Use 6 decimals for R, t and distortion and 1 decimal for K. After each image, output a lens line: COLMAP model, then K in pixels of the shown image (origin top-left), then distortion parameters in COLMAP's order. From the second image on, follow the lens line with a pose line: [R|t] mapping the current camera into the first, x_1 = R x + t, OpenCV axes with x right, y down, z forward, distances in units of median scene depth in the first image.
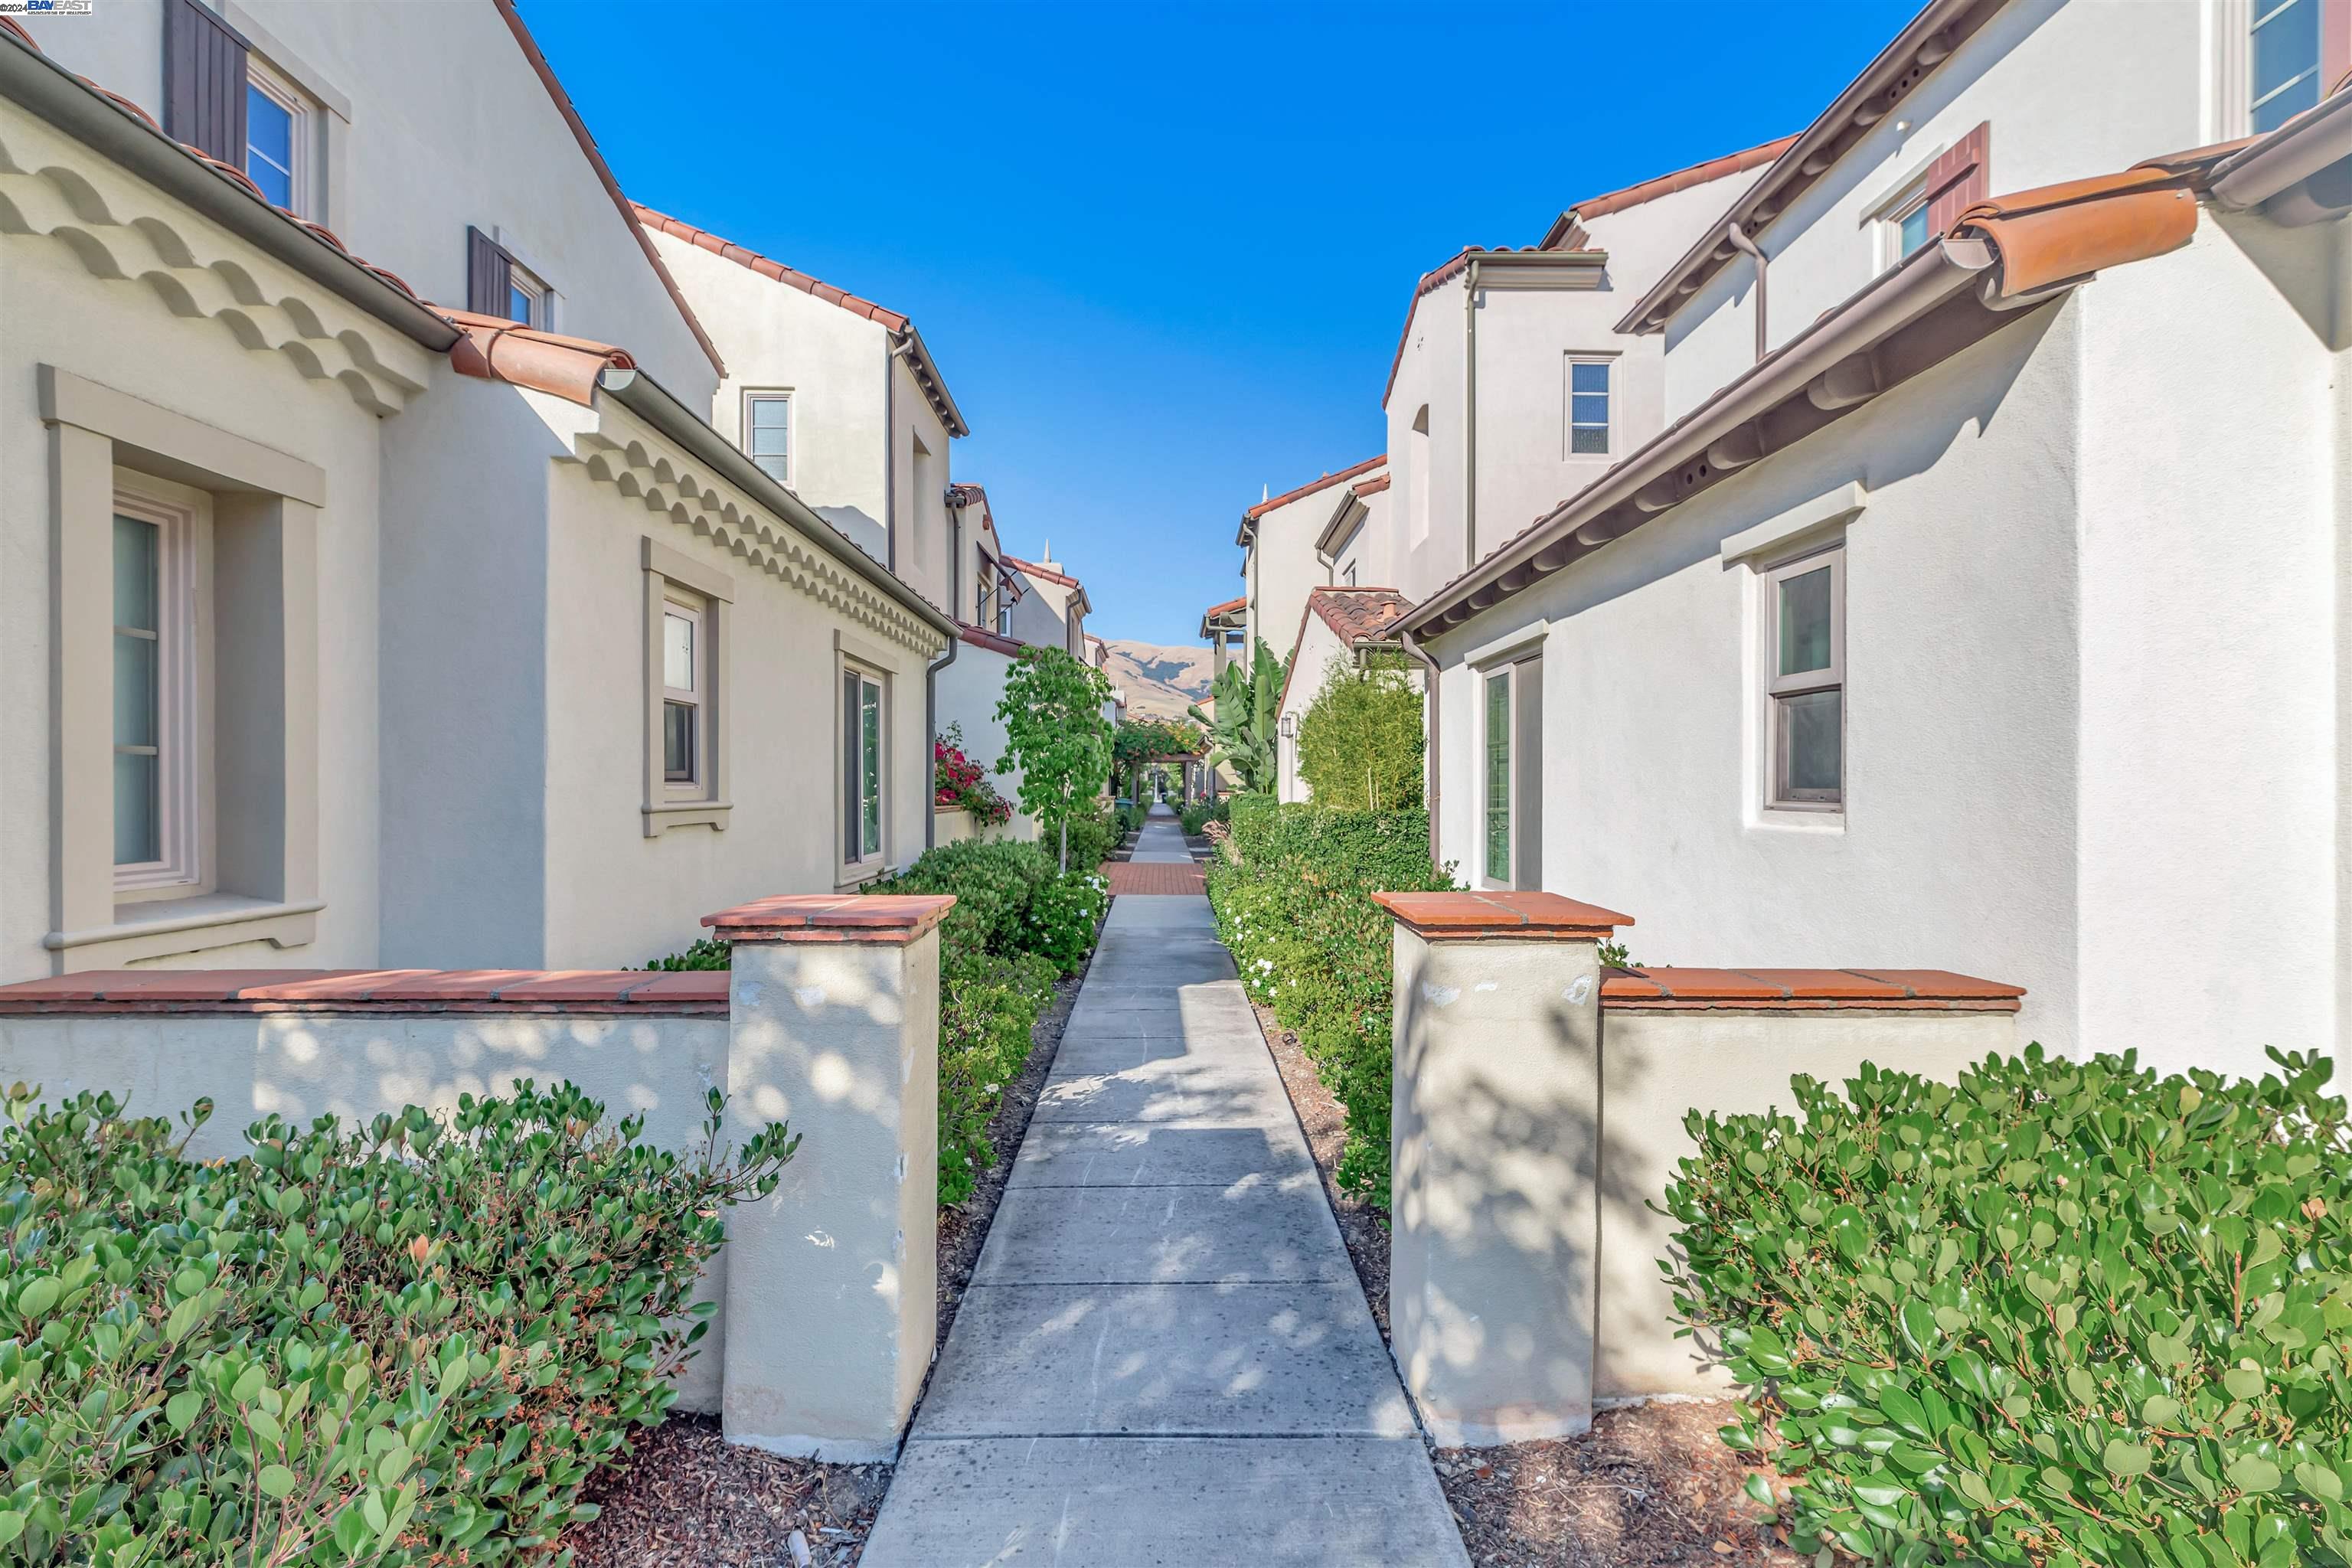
lens RADIAL K [[1048.3, 0, 1176.2], [0, 1048.3, 782.1], [0, 0, 1]] dist [0.009057, -0.000362]
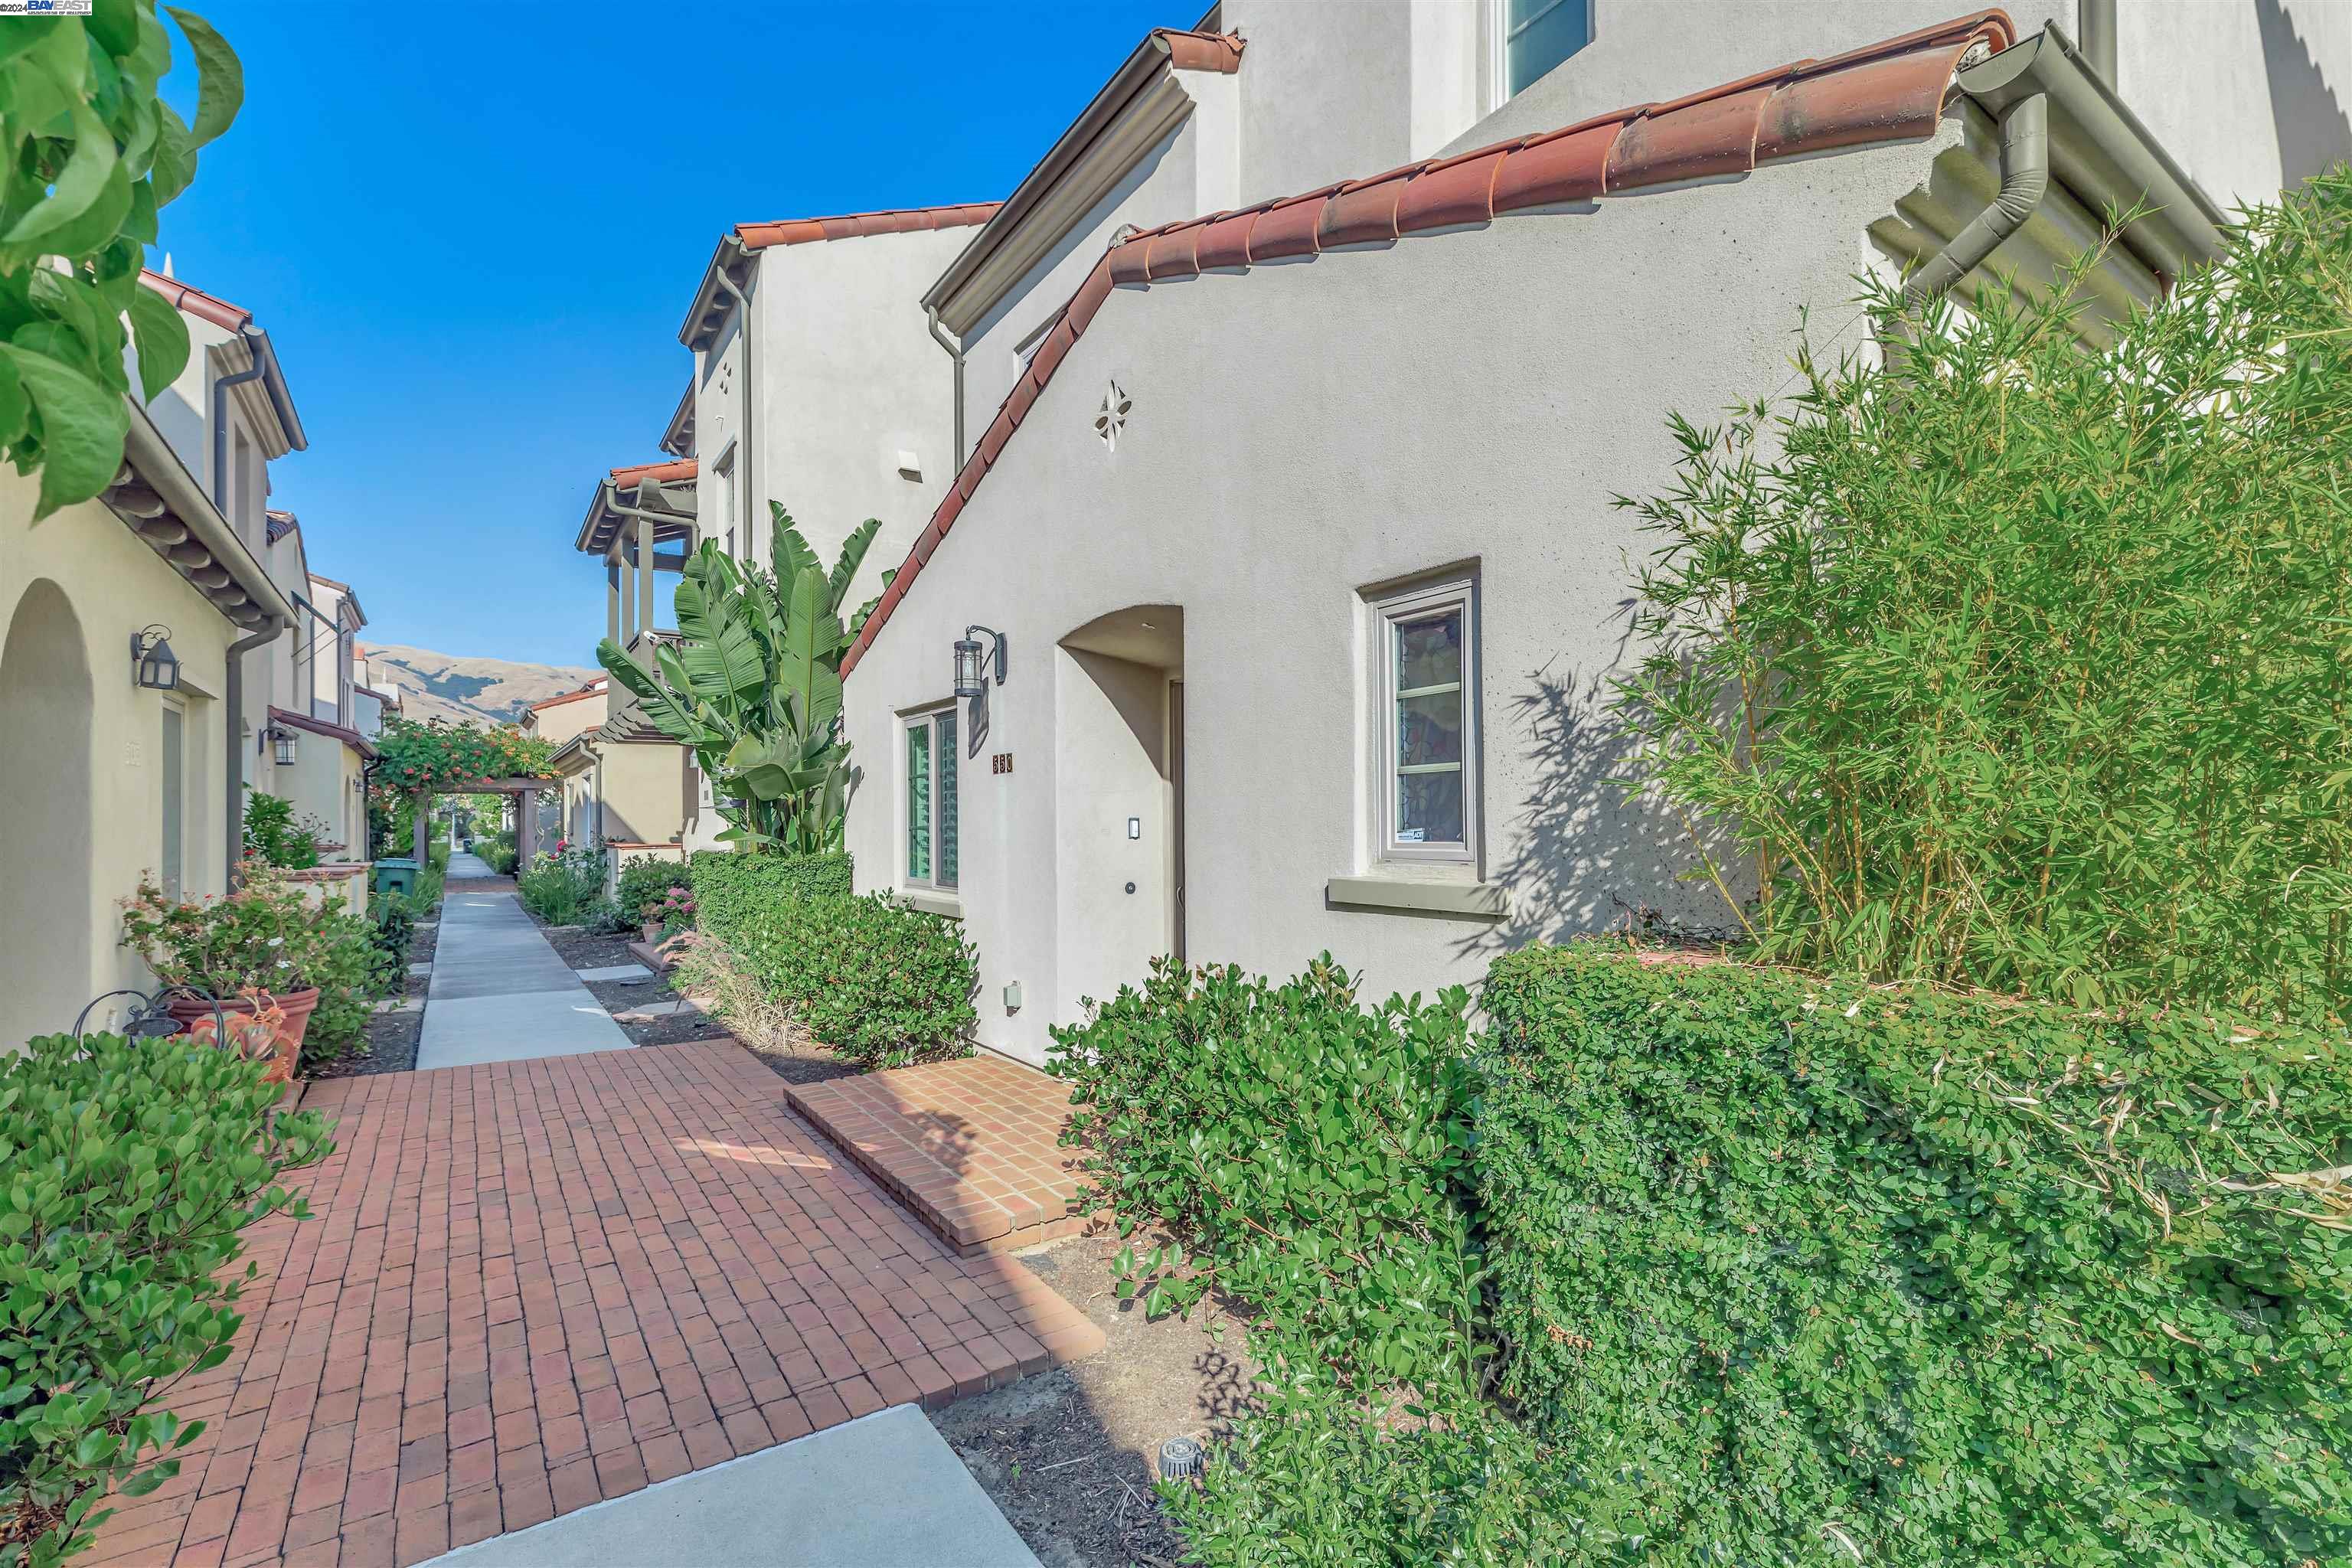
lens RADIAL K [[1046.4, 0, 1177.4], [0, 1046.4, 828.0], [0, 0, 1]] dist [0.000377, 0.000145]
pose [[0.830780, -0.002458, 0.556596, -0.013656], [-0.000217, 0.999989, 0.004740, -0.000960], [-0.556602, -0.004058, 0.830770, 0.287262]]
